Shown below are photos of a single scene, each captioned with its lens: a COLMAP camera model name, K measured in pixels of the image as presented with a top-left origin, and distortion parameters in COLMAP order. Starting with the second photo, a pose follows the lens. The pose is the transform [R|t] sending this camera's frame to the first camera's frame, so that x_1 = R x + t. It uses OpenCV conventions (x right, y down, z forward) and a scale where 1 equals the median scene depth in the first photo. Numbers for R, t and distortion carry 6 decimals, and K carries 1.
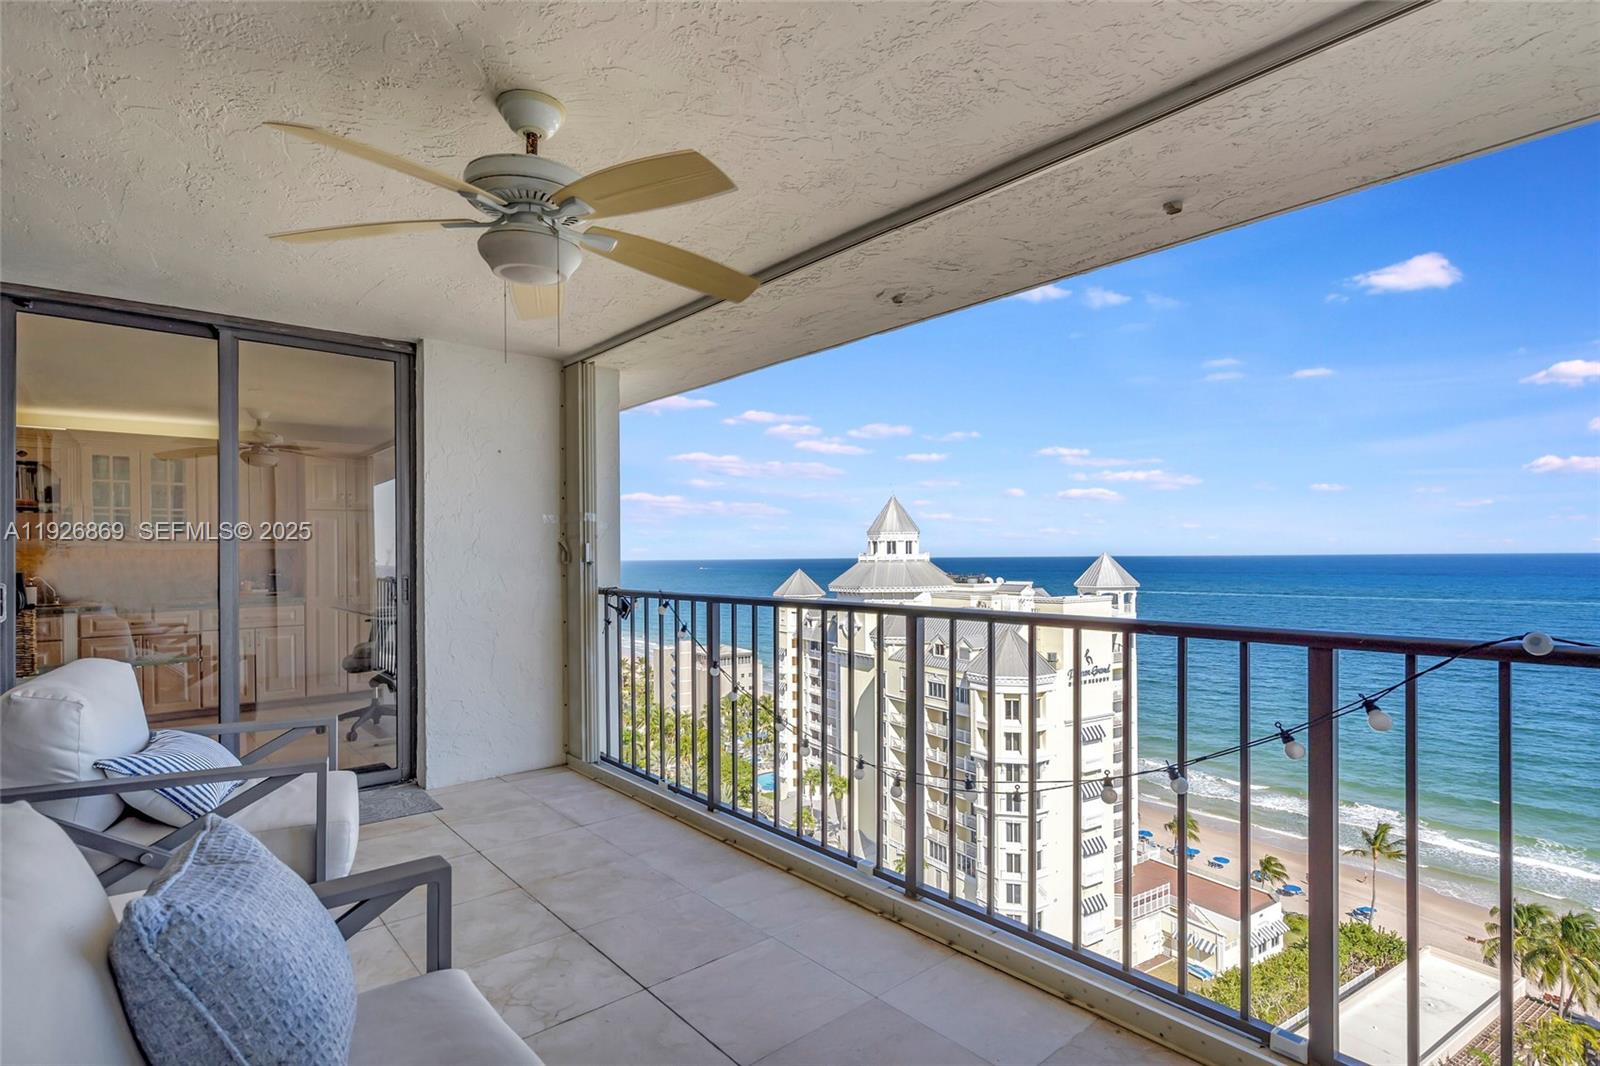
lens RADIAL K [[791.4, 0, 798.1], [0, 791.4, 571.0], [0, 0, 1]] dist [-0.000402, -0.000038]
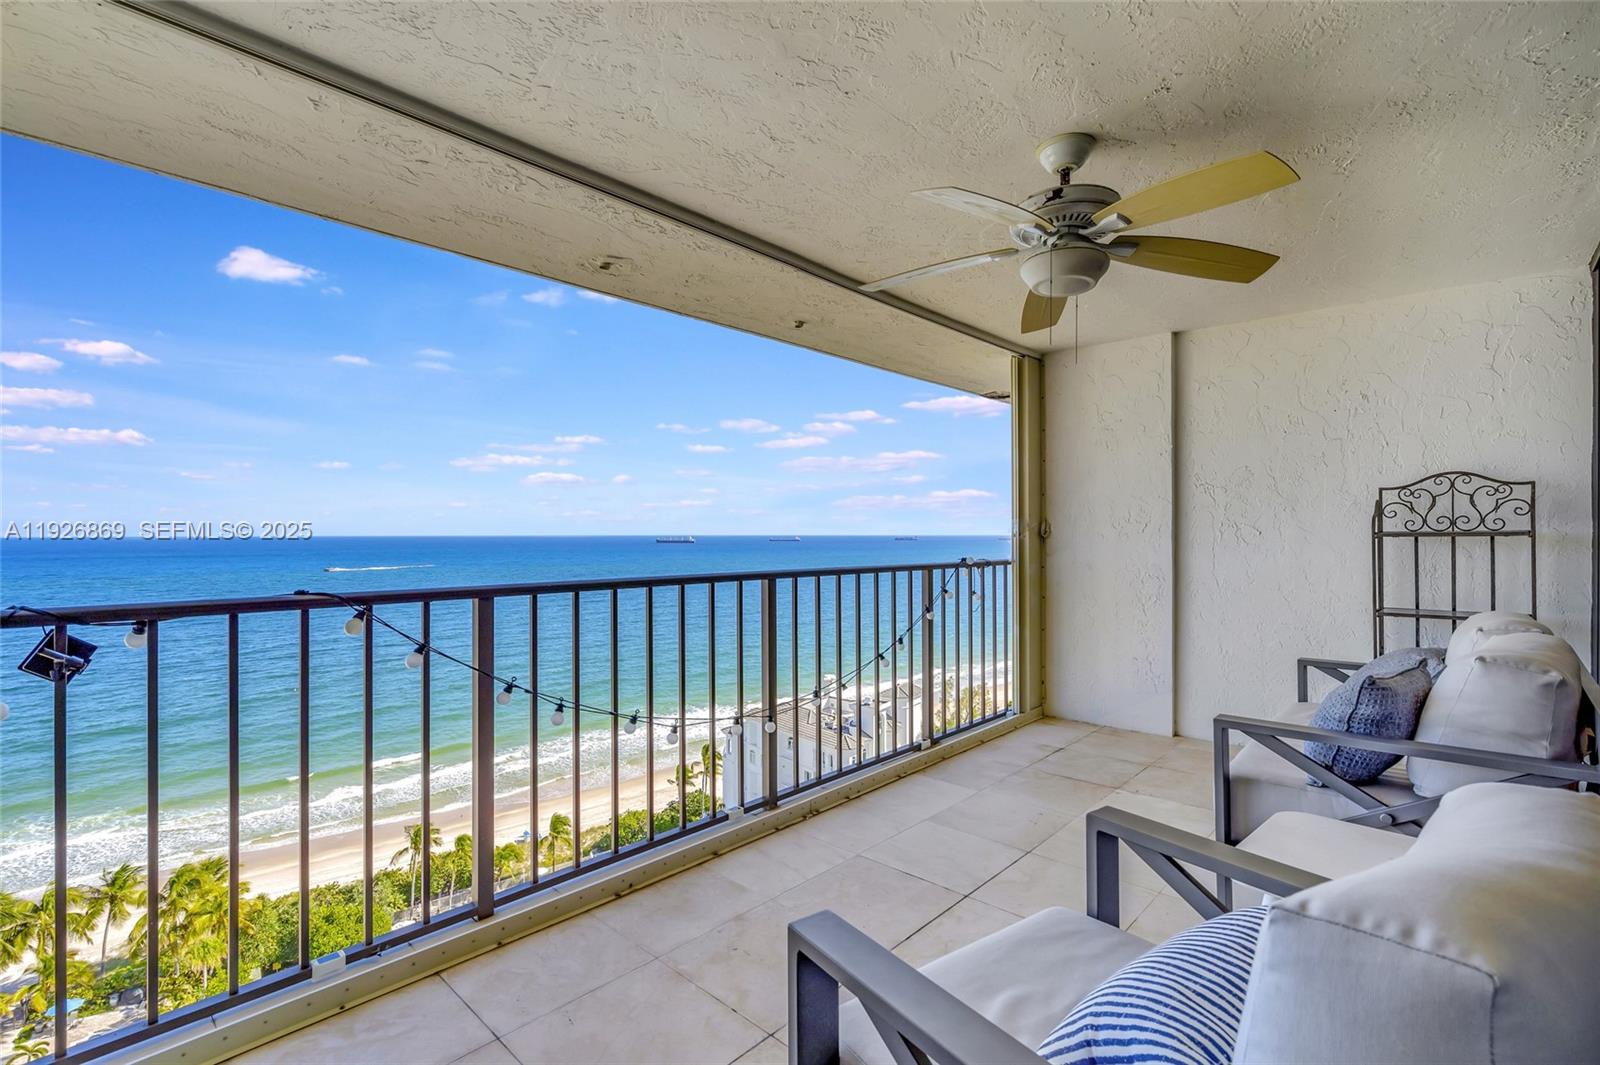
lens RADIAL K [[737.6, 0, 800.0], [0, 737.6, 532.5], [0, 0, 1]] dist [-0.001658, 0.000631]
pose [[-0.116056, -0.006983, 0.993218, -0.756236], [0.009309, 0.999924, 0.008118, -0.017871], [-0.993199, 0.010188, -0.115982, 0.825252]]
